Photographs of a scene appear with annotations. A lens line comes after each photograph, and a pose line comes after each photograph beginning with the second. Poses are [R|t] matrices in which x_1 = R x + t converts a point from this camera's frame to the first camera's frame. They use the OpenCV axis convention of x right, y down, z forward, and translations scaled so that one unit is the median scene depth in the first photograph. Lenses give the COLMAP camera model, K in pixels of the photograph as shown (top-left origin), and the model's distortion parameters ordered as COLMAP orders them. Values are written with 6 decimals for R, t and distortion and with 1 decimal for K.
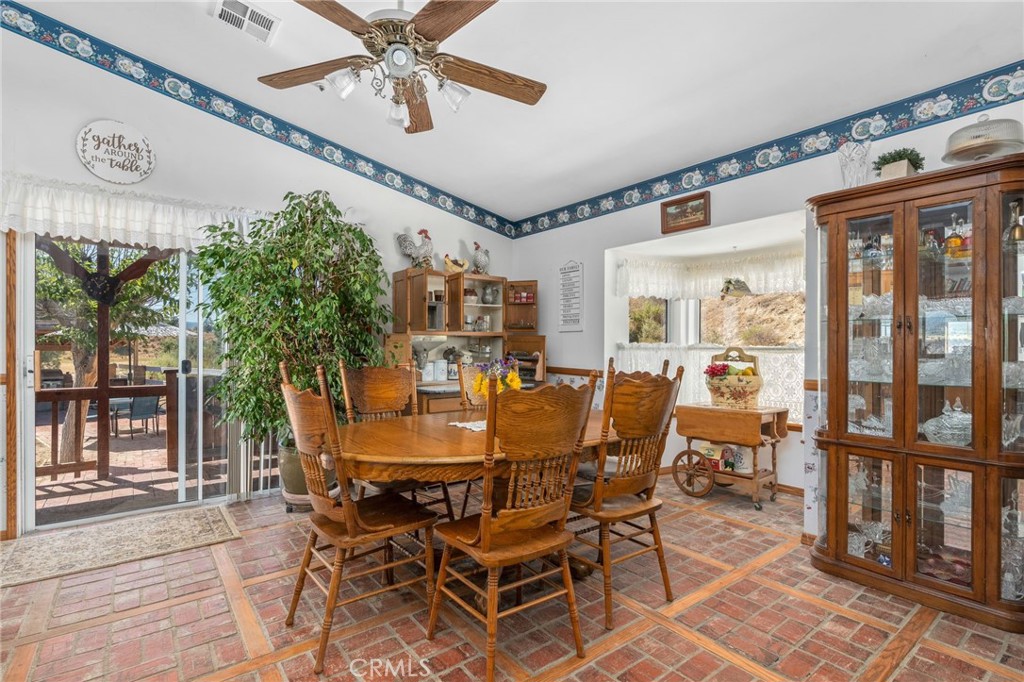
lens RADIAL K [[490.7, 0, 510.4], [0, 490.7, 344.2], [0, 0, 1]] dist [-0.014460, 0.000061]
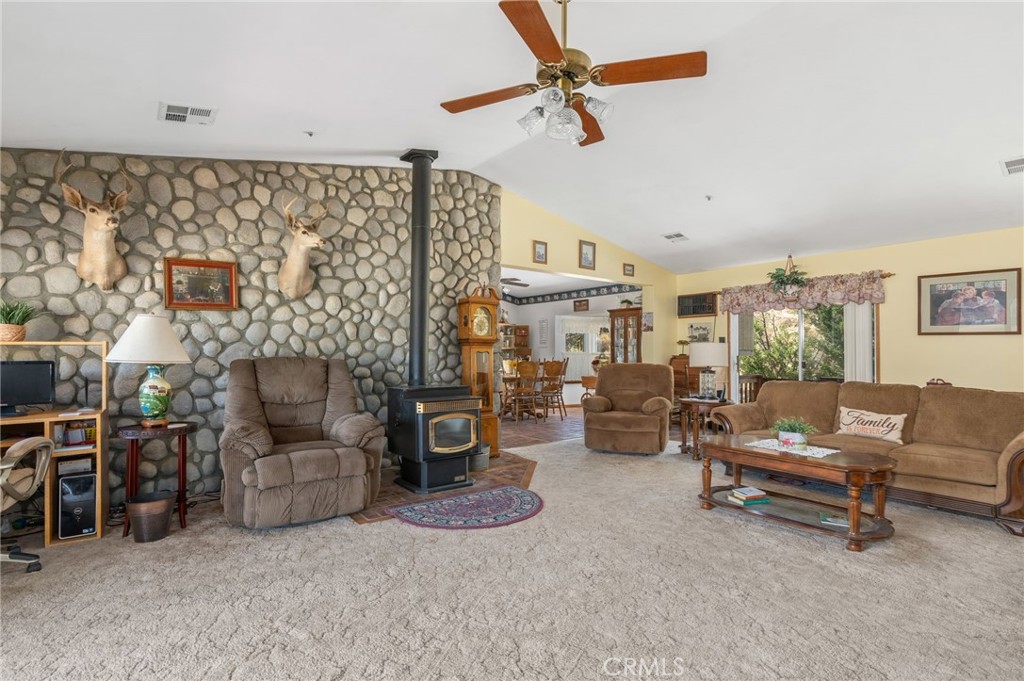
lens RADIAL K [[490.7, 0, 512.2], [0, 490.7, 341.7], [0, 0, 1]] dist [-0.014460, 0.000061]
pose [[0.999966, -0.003519, 0.007445, -0.049986], [0.003661, 0.999809, -0.019194, -0.008241], [-0.007376, 0.019220, 0.999788, -1.562000]]
